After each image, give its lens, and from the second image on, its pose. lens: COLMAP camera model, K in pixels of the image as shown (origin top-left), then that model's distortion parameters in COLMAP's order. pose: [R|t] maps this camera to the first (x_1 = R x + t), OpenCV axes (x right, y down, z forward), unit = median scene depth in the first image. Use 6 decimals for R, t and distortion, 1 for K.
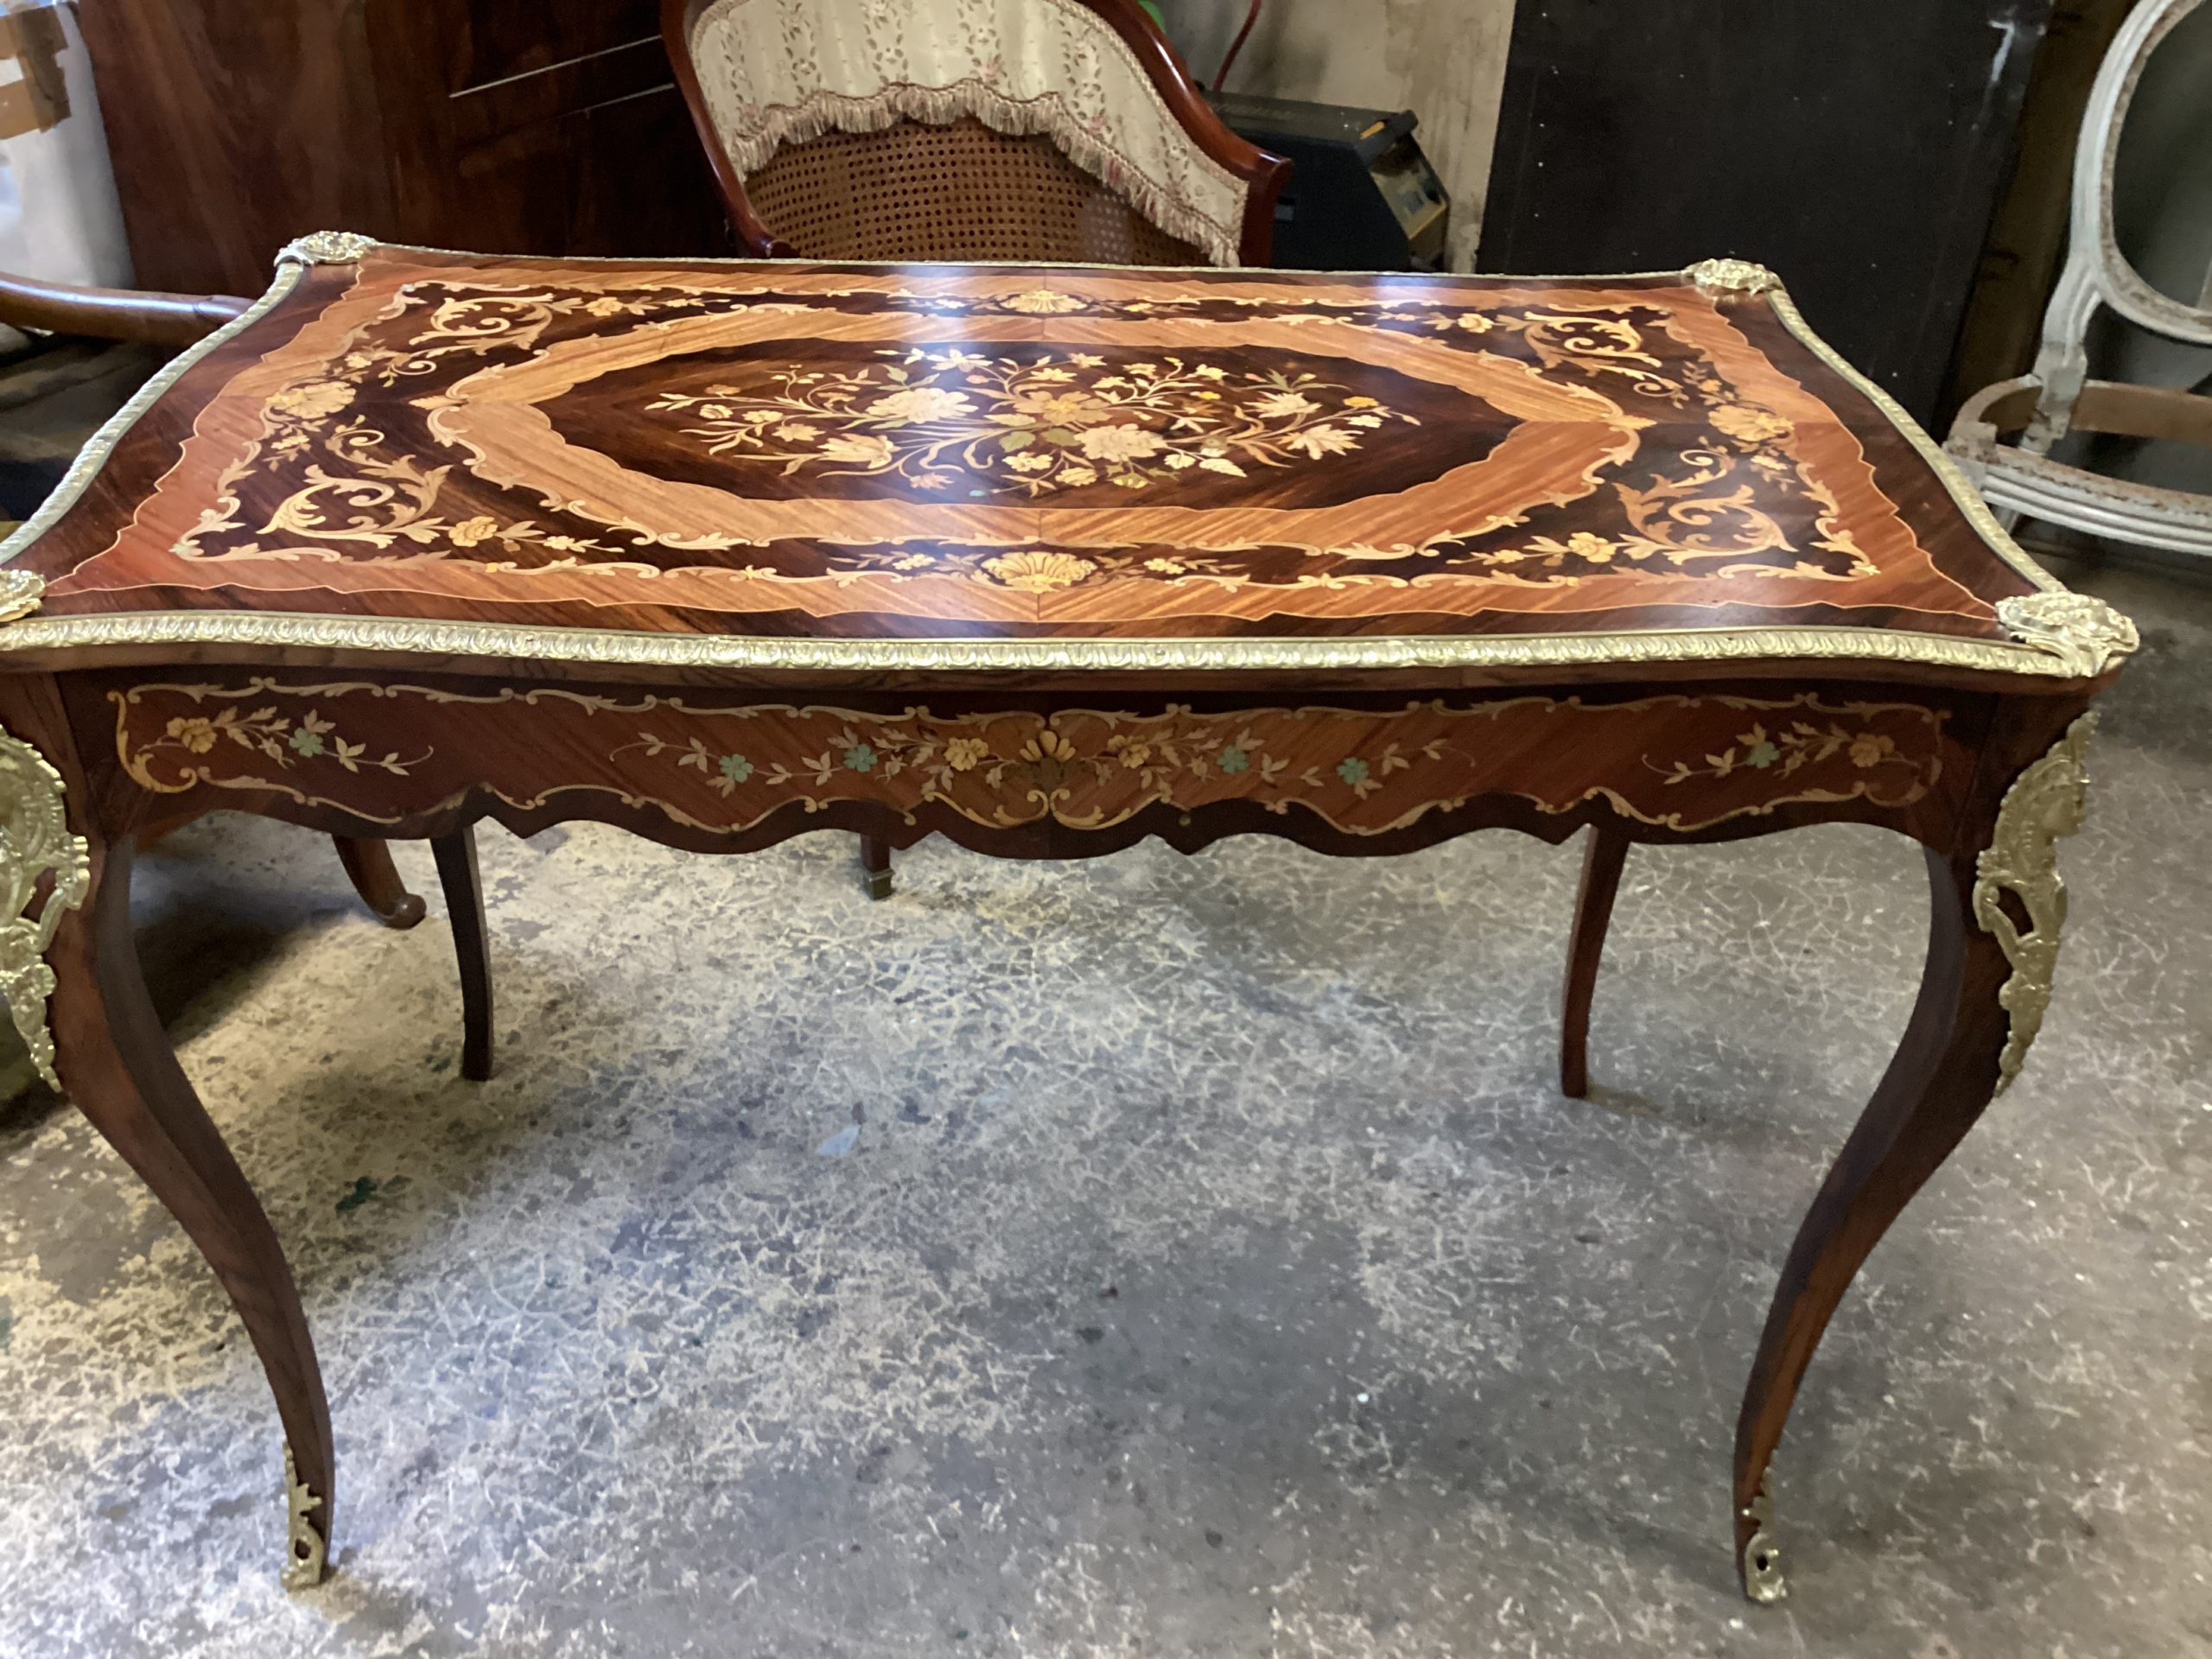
lens RADIAL K [[1981.9, 0, 1128.8], [0, 1981.9, 846.3], [0, 0, 1]] dist [0.106904, -0.186111]
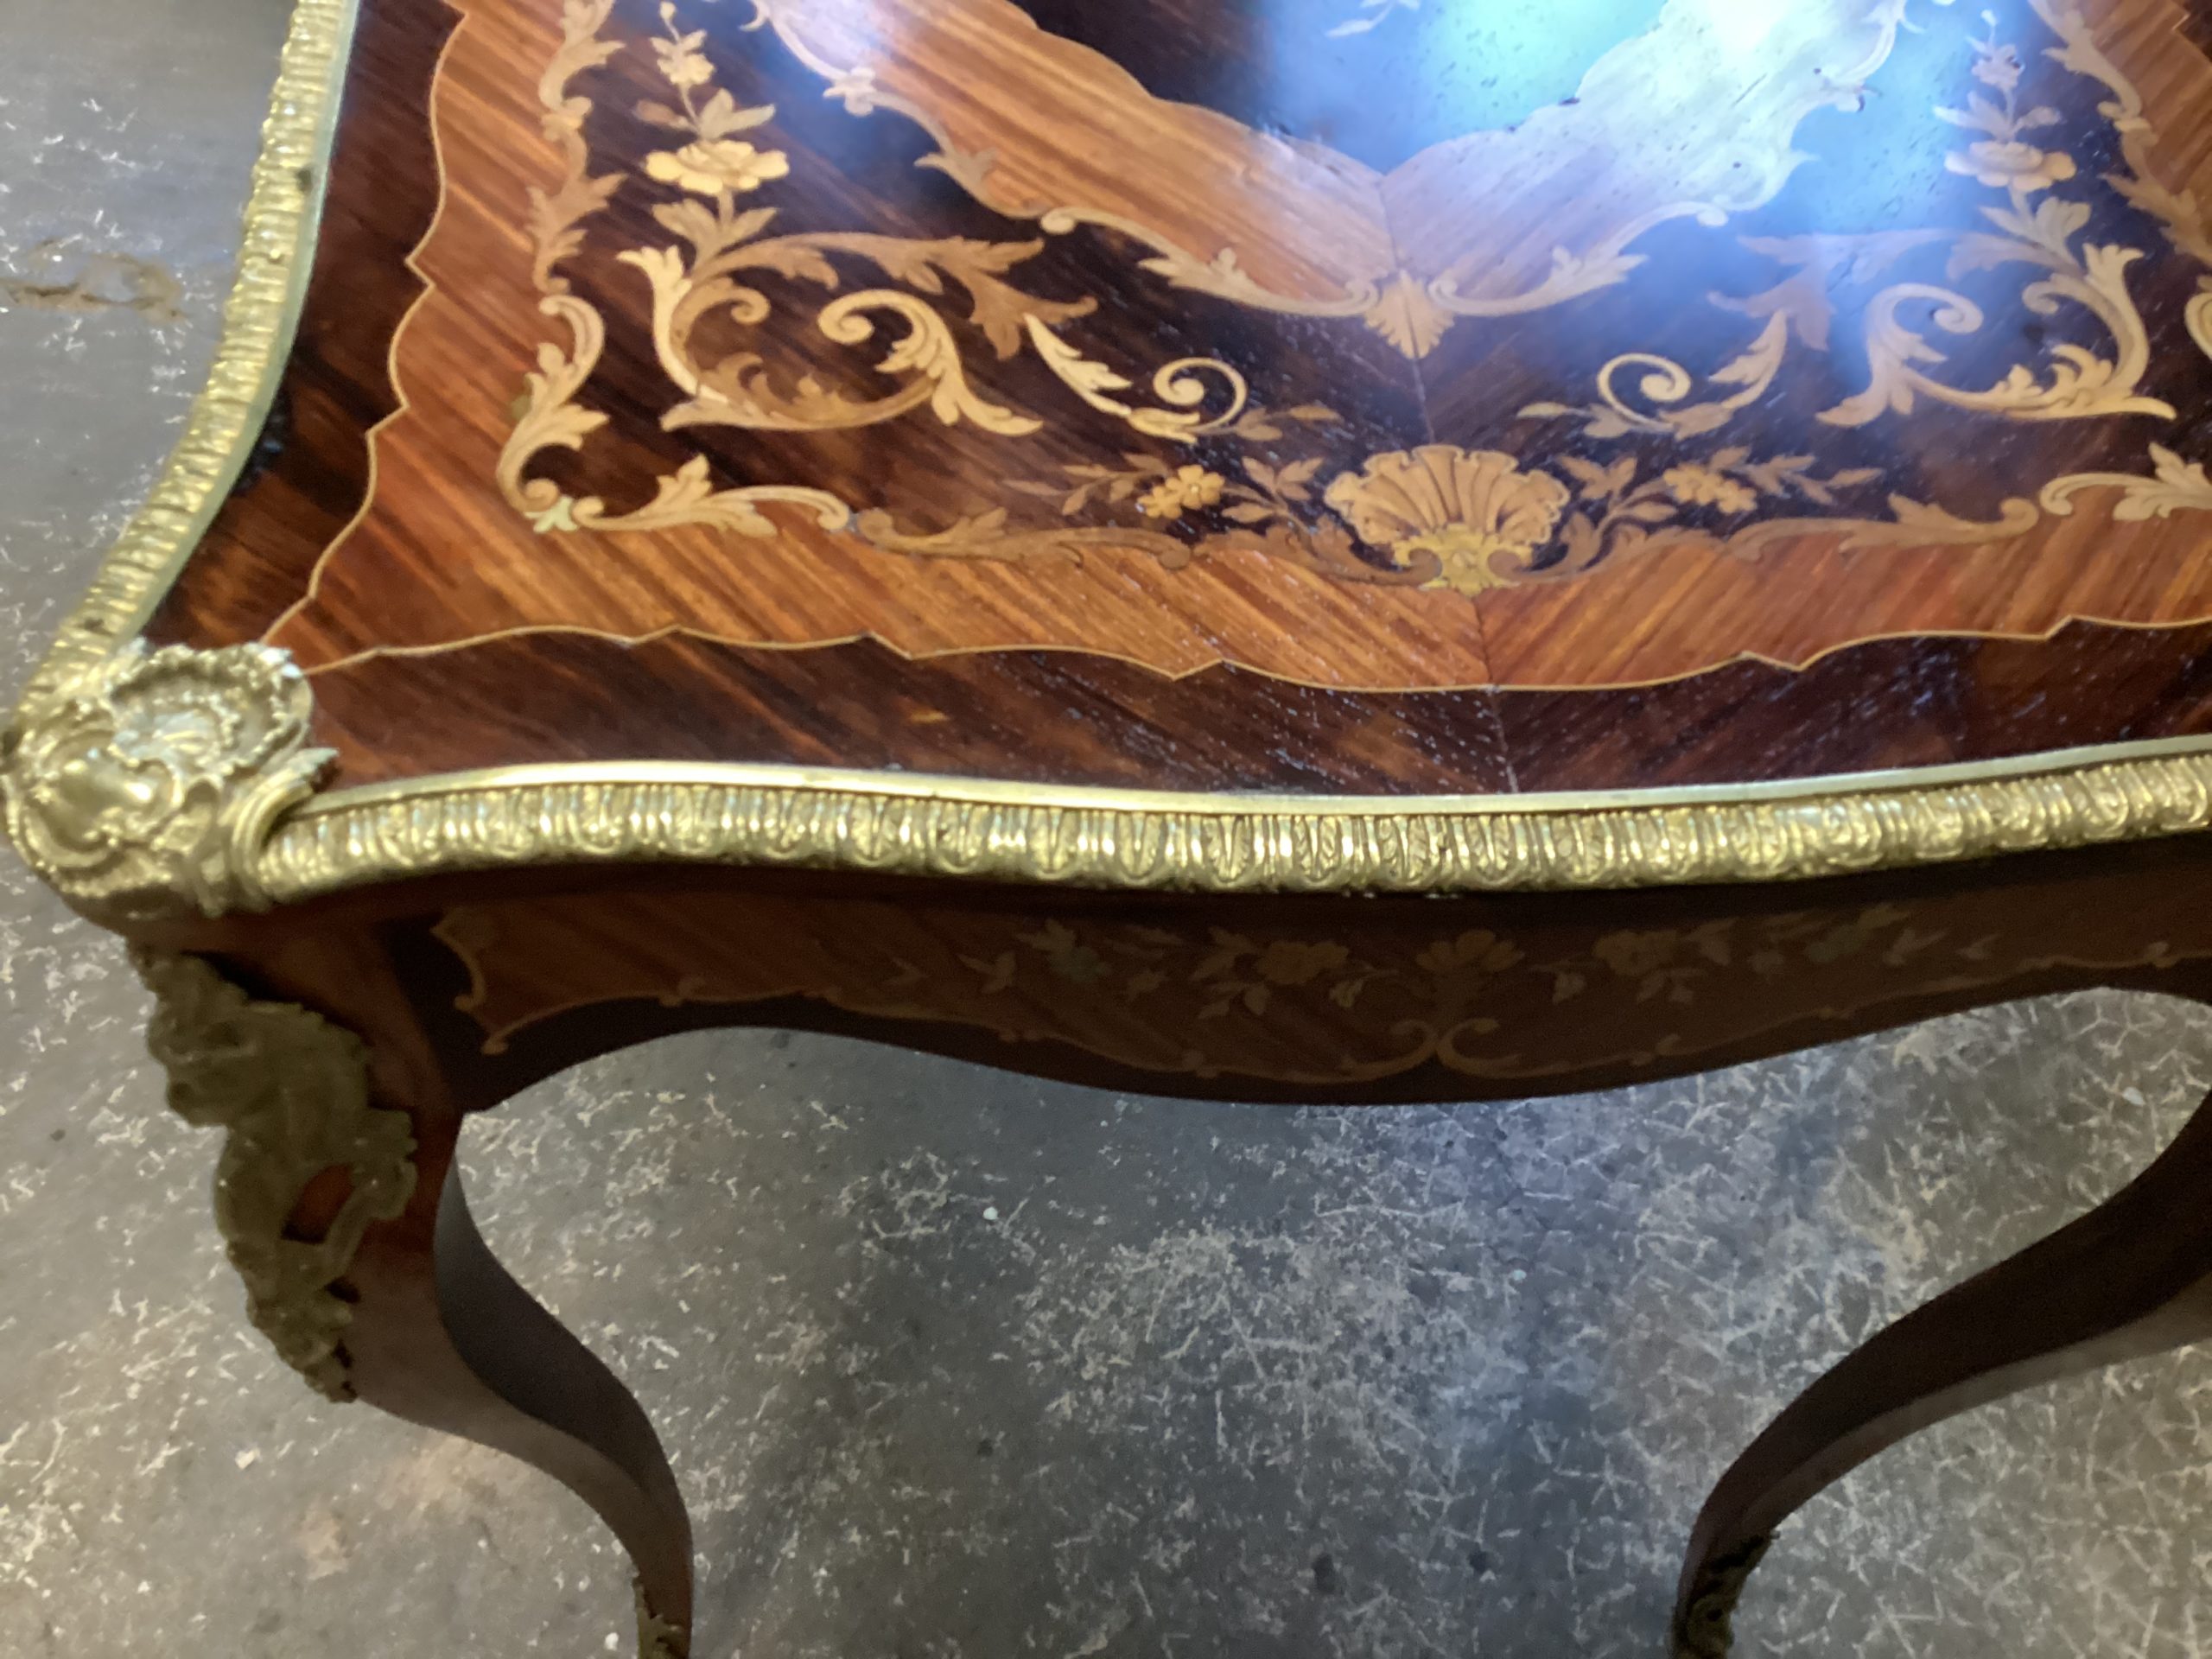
lens RADIAL K [[1961.7, 0, 1111.4], [0, 1961.7, 855.4], [0, 0, 1]] dist [0.138260, -0.258994]
pose [[0.027947, 0.787123, -0.616163, 0.537430], [-0.577990, 0.515638, 0.632491, -0.343707], [0.815565, 0.338460, 0.469360, 0.705638]]
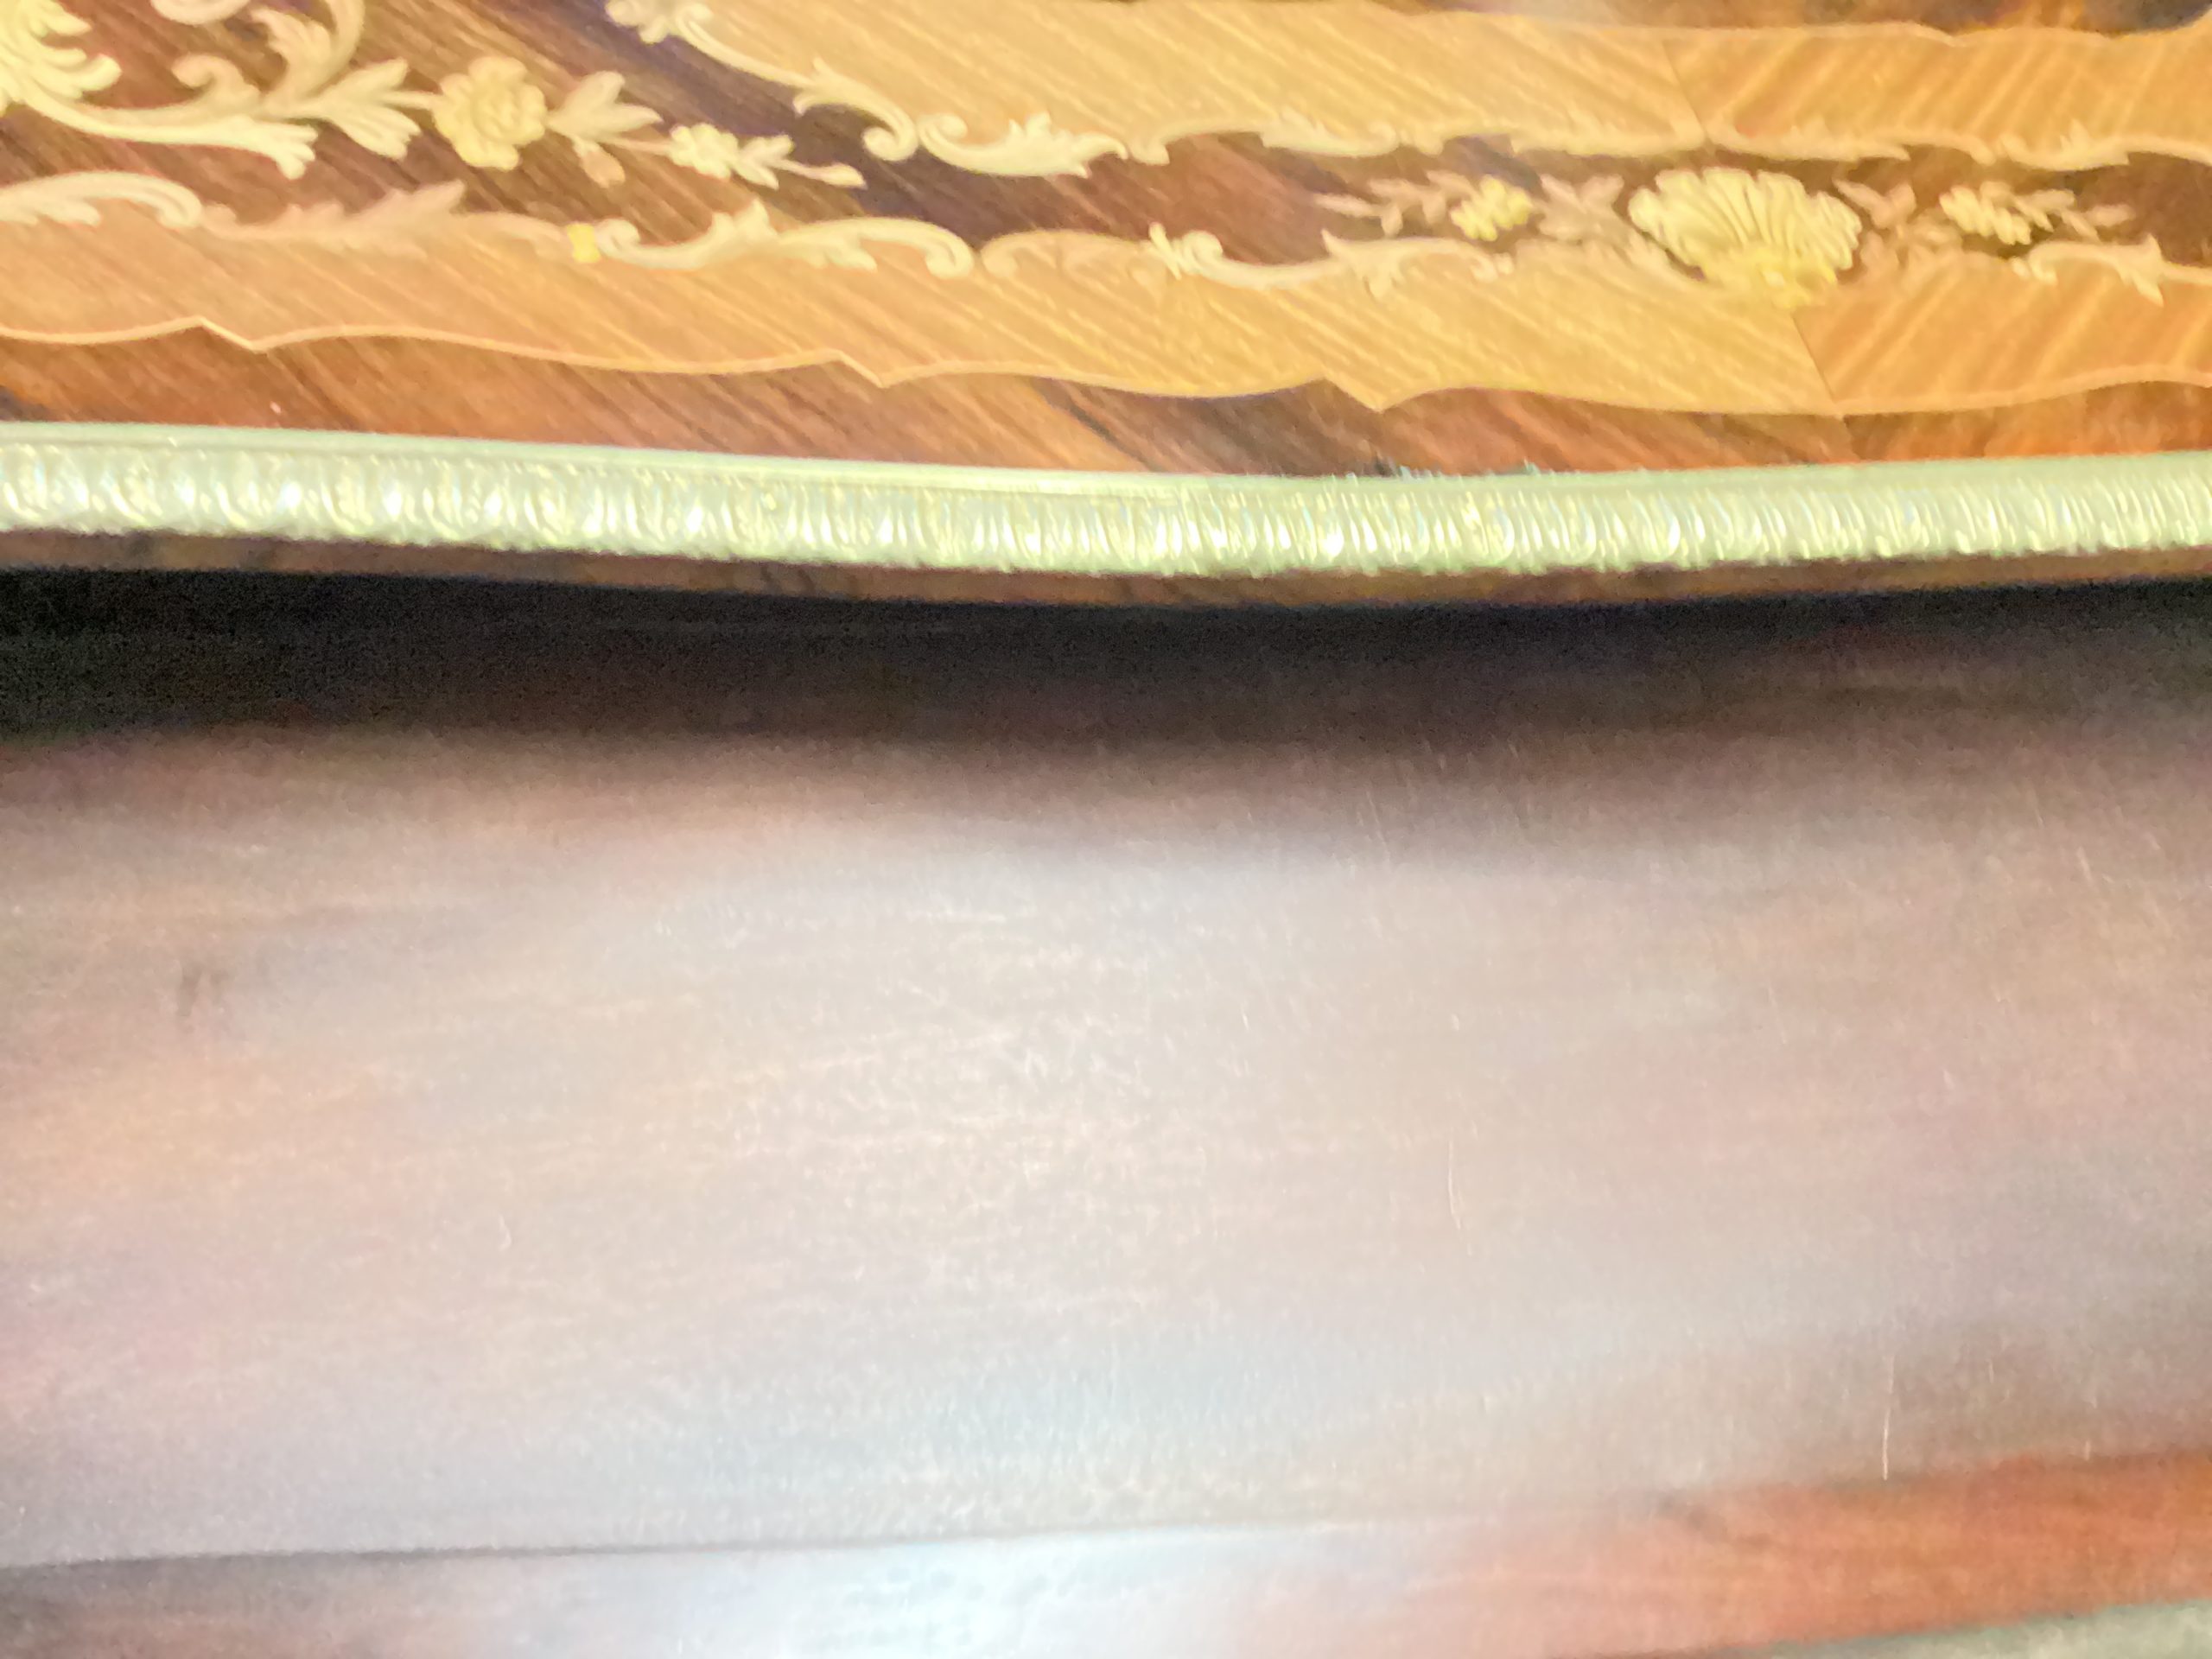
lens RADIAL K [[1985.6, 0, 1117.8], [0, 1985.6, 845.1], [0, 0, 1]] dist [0.103271, -0.165960]
pose [[0.987294, -0.037561, 0.154402, -0.204364], [-0.027070, 0.917704, 0.396342, -0.143213], [-0.156583, -0.395485, 0.905027, 0.403680]]
